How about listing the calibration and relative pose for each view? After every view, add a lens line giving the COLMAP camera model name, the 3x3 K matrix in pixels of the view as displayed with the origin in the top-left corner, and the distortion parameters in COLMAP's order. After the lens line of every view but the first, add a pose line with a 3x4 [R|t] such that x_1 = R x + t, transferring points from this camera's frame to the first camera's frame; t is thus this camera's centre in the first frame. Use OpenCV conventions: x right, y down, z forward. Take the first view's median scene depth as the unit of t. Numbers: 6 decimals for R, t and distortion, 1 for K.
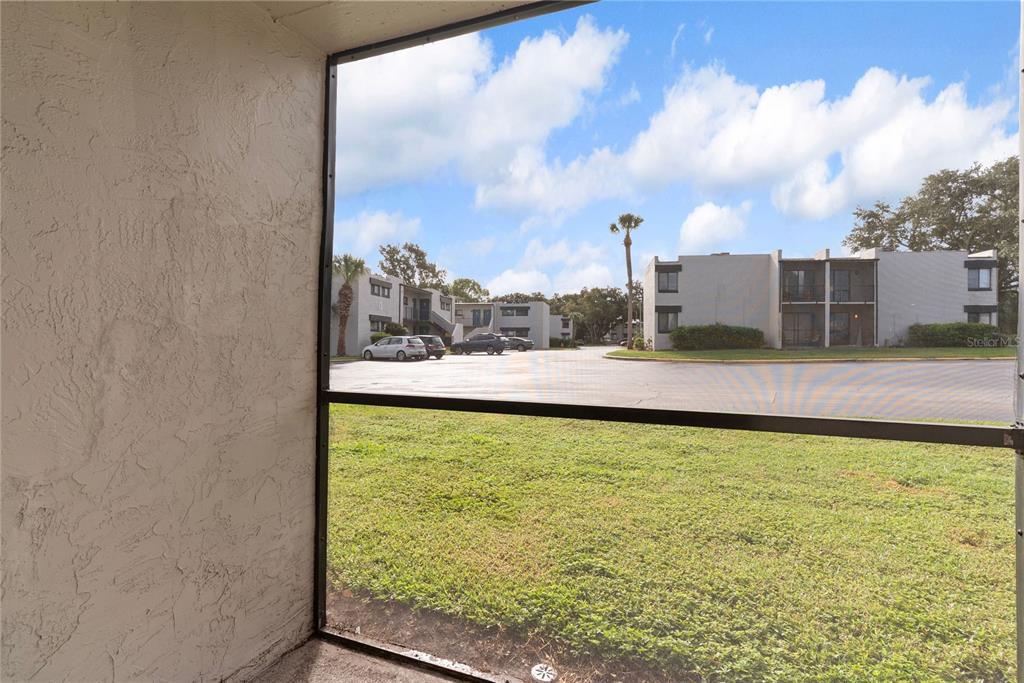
lens RADIAL K [[511.4, 0, 513.8], [0, 511.4, 336.1], [0, 0, 1]] dist [0.000331, 0.000287]
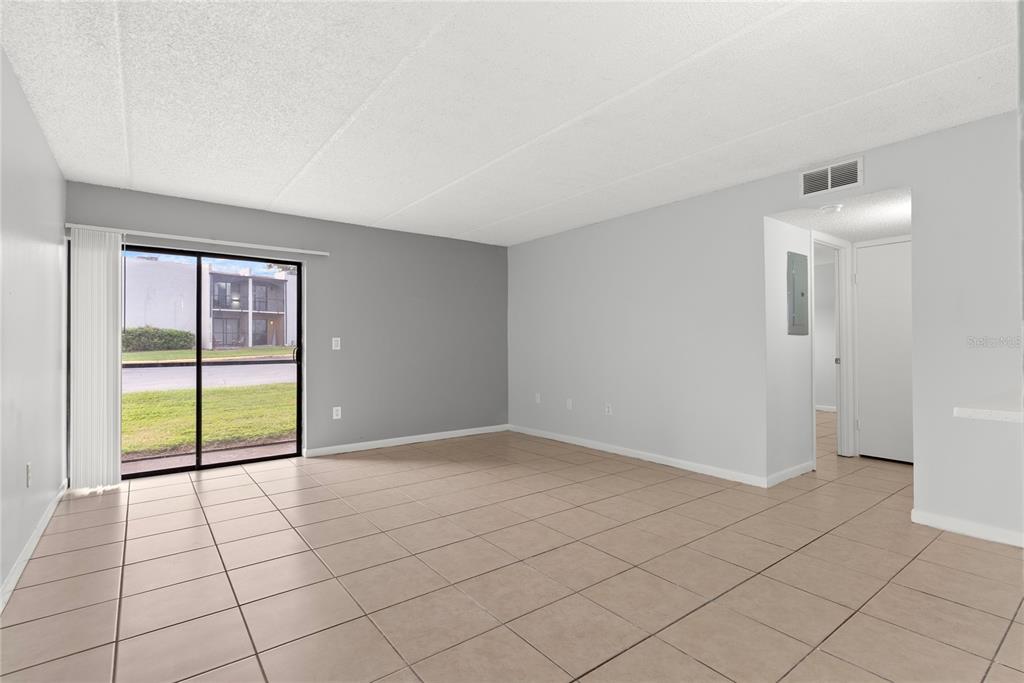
lens RADIAL K [[491.1, 0, 515.2], [0, 491.1, 335.8], [0, 0, 1]] dist [-0.000009, -0.000006]
pose [[0.498990, 0.000692, 0.866608, -0.098169], [0.000233, 1.000000, -0.000933, -0.004046], [-0.866608, 0.000667, 0.498989, -0.150984]]
